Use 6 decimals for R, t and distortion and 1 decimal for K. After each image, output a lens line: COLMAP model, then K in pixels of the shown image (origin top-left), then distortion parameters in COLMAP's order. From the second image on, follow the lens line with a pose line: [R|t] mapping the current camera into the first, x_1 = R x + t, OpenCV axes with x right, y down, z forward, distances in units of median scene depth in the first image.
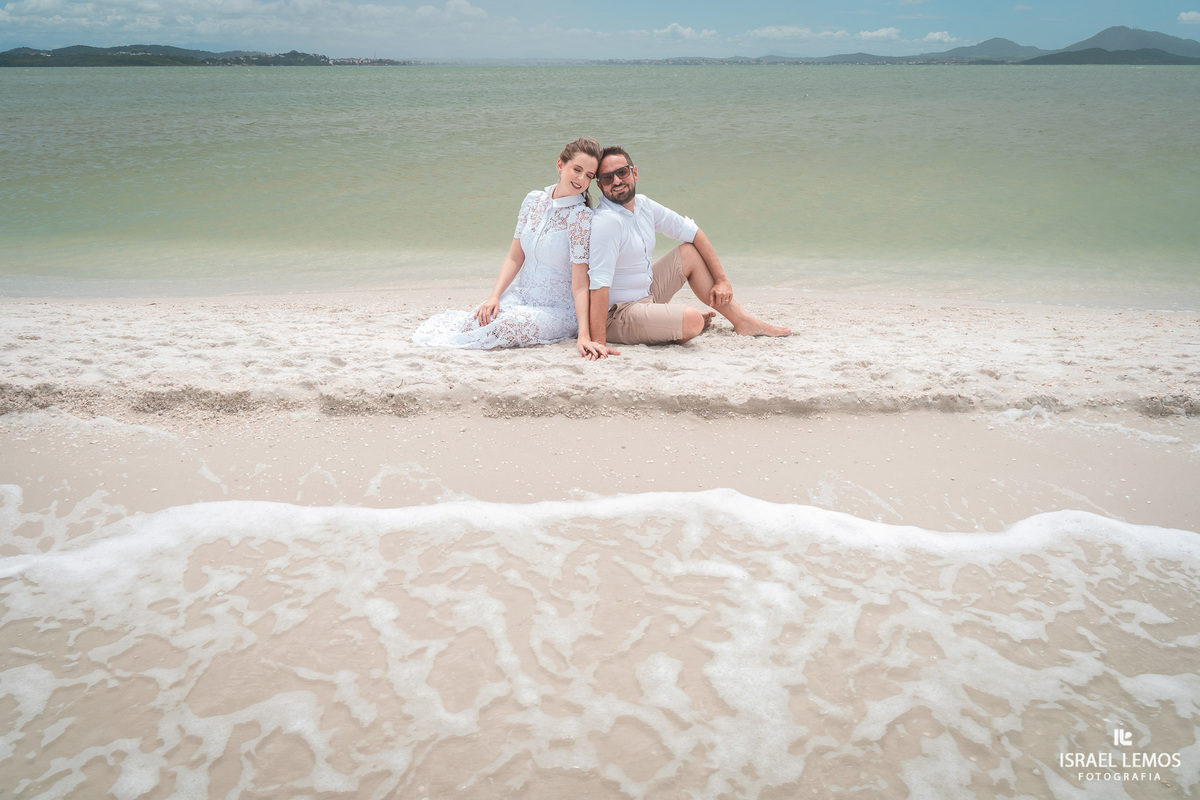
lens RADIAL K [[933.2, 0, 600.0], [0, 933.2, 400.0], [0, 0, 1]] dist [-0.000475, 0.000482]
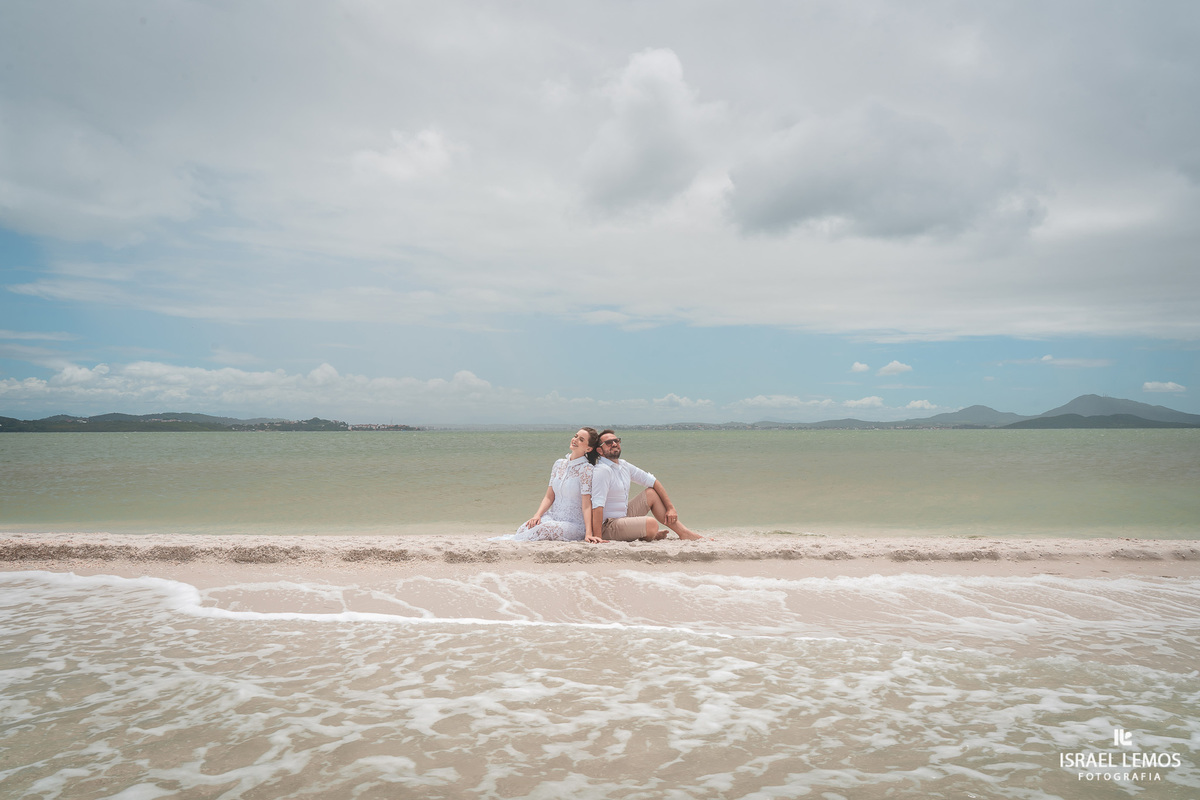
lens RADIAL K [[933.2, 0, 600.0], [0, 933.2, 400.0], [0, 0, 1]] dist [-0.000475, 0.000482]
pose [[0.999992, -0.001996, -0.003488, 0.009313], [0.000573, 0.929905, -0.367798, 0.334815], [0.003978, 0.367793, 0.929899, -0.696361]]
